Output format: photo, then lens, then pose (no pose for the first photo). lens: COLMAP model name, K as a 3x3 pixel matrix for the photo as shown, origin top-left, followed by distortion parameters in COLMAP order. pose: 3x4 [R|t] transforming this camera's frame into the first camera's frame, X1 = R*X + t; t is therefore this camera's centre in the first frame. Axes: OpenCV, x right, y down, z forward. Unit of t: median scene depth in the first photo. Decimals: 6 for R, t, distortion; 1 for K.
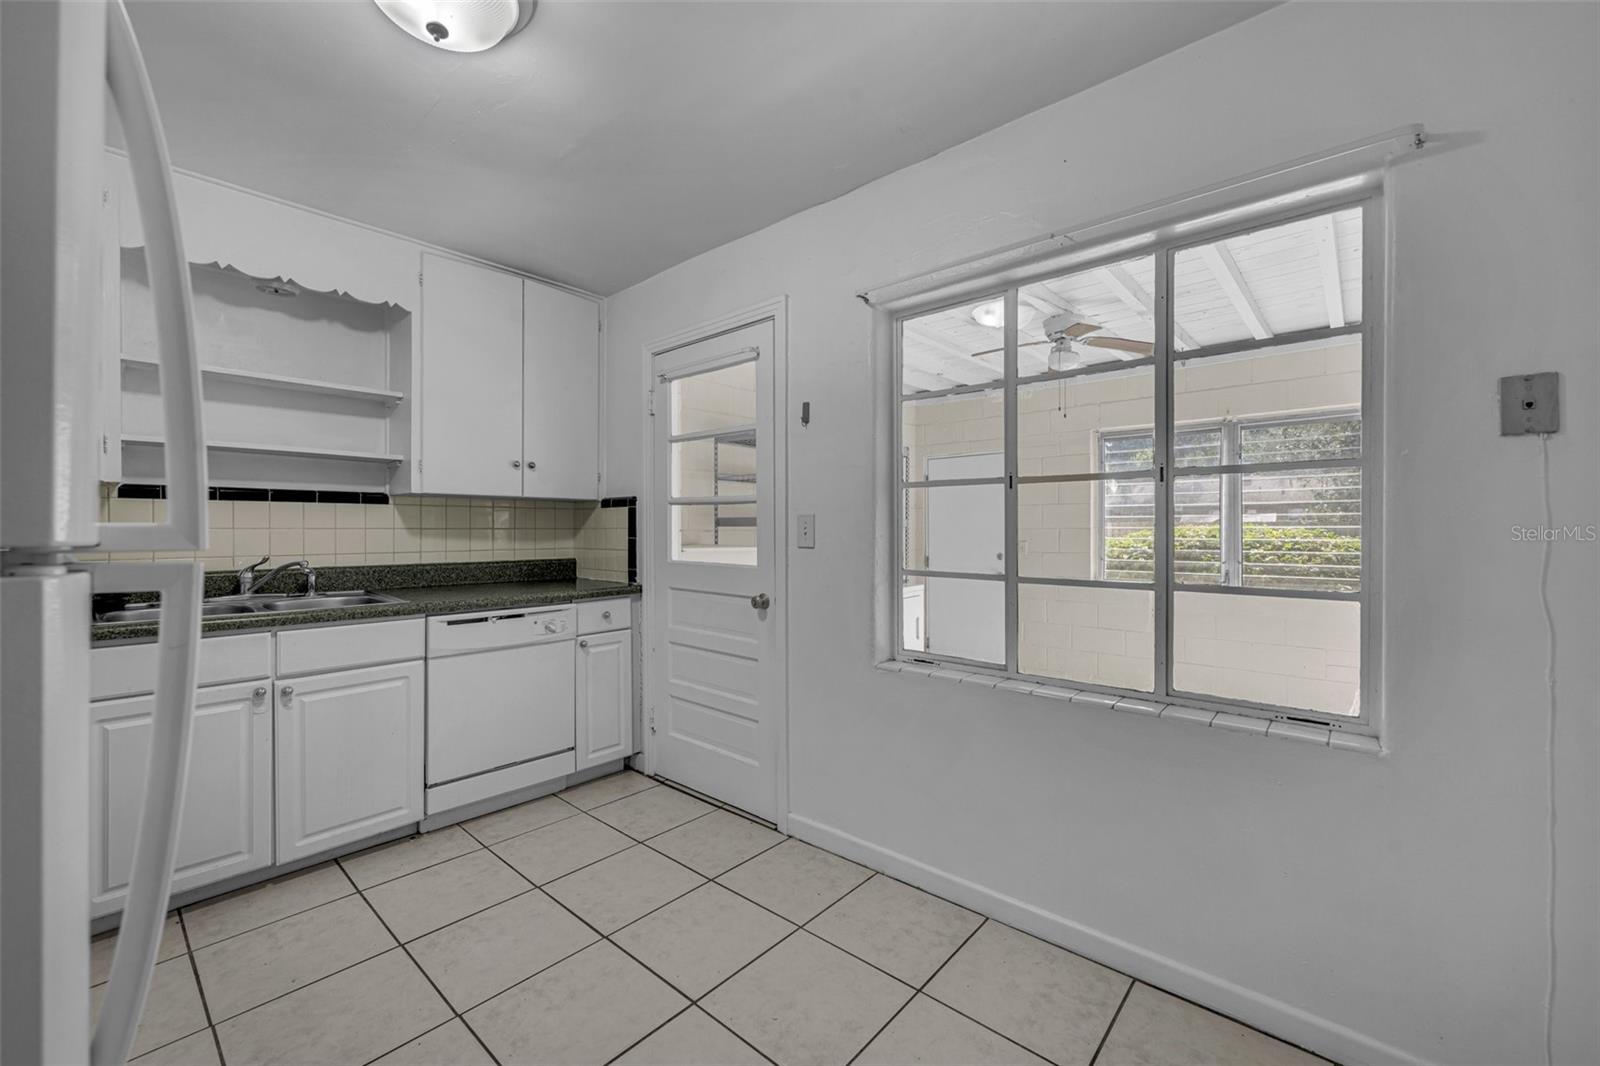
lens RADIAL K [[640.6, 0, 807.4], [0, 640.6, 527.5], [0, 0, 1]] dist [-0.001932, 0.000082]
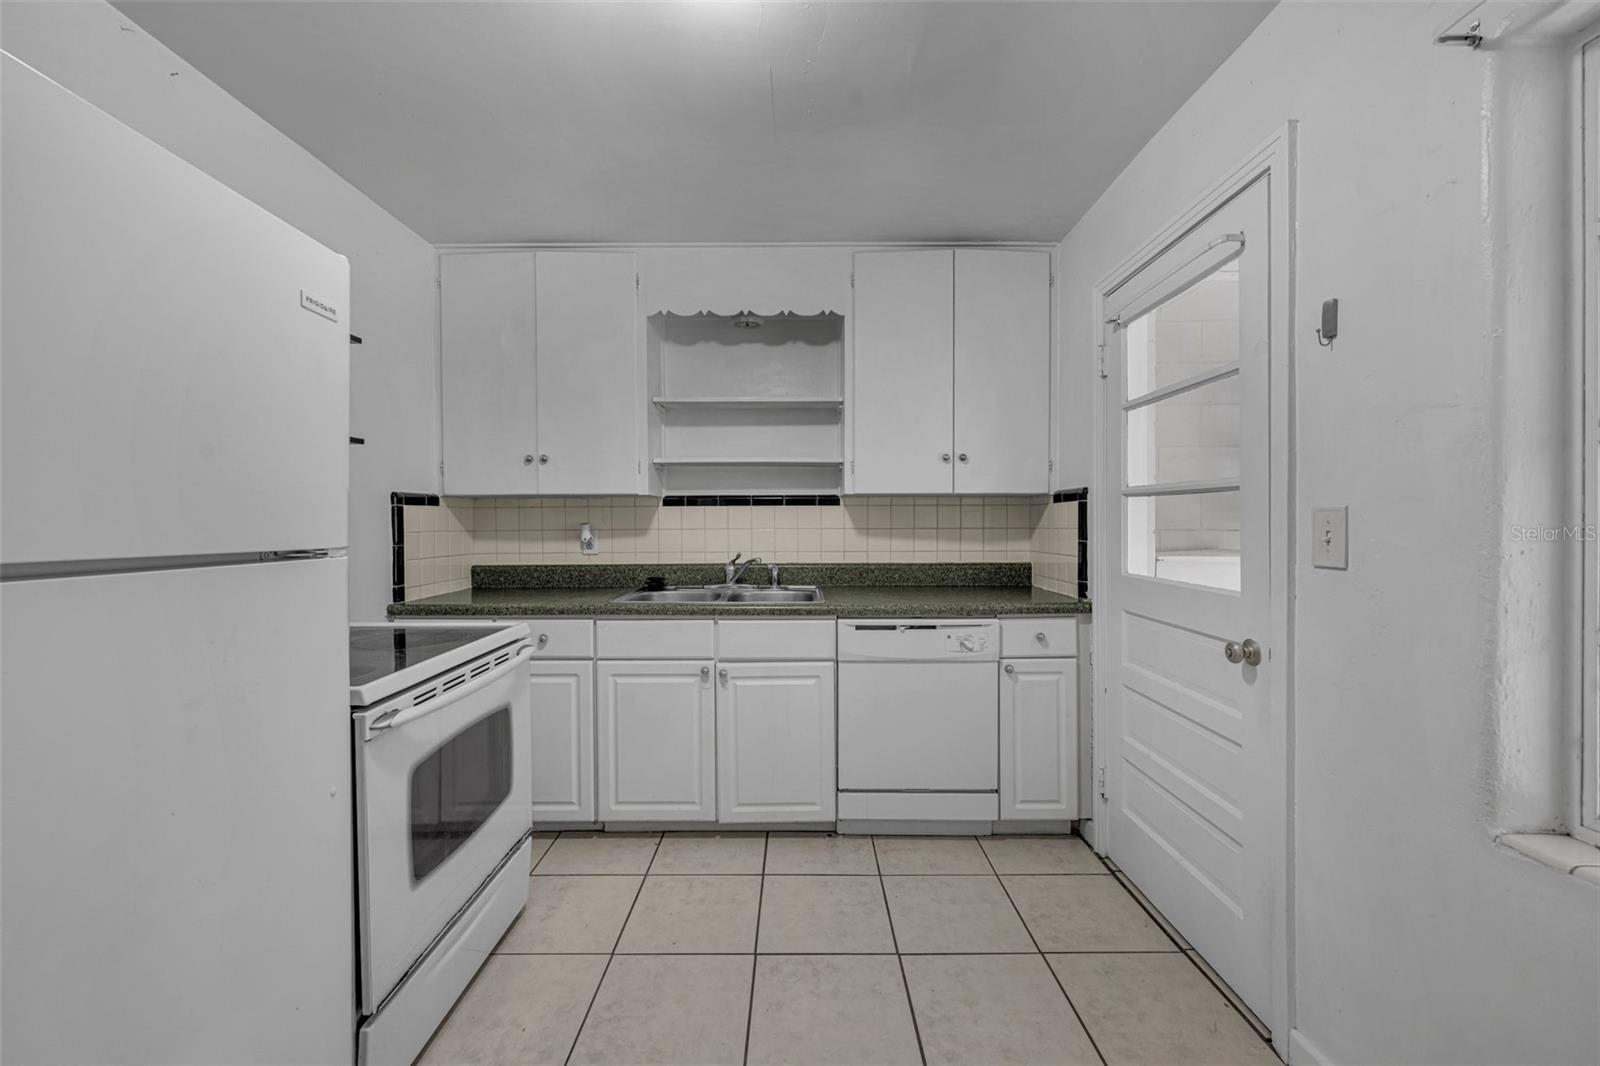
lens RADIAL K [[640.6, 0, 802.0], [0, 640.6, 530.8], [0, 0, 1]] dist [-0.001932, 0.000082]
pose [[0.658883, 0.005926, -0.752222, 0.102490], [0.004166, 0.999925, 0.011526, -0.007593], [0.752234, -0.010728, 0.658808, 0.277755]]
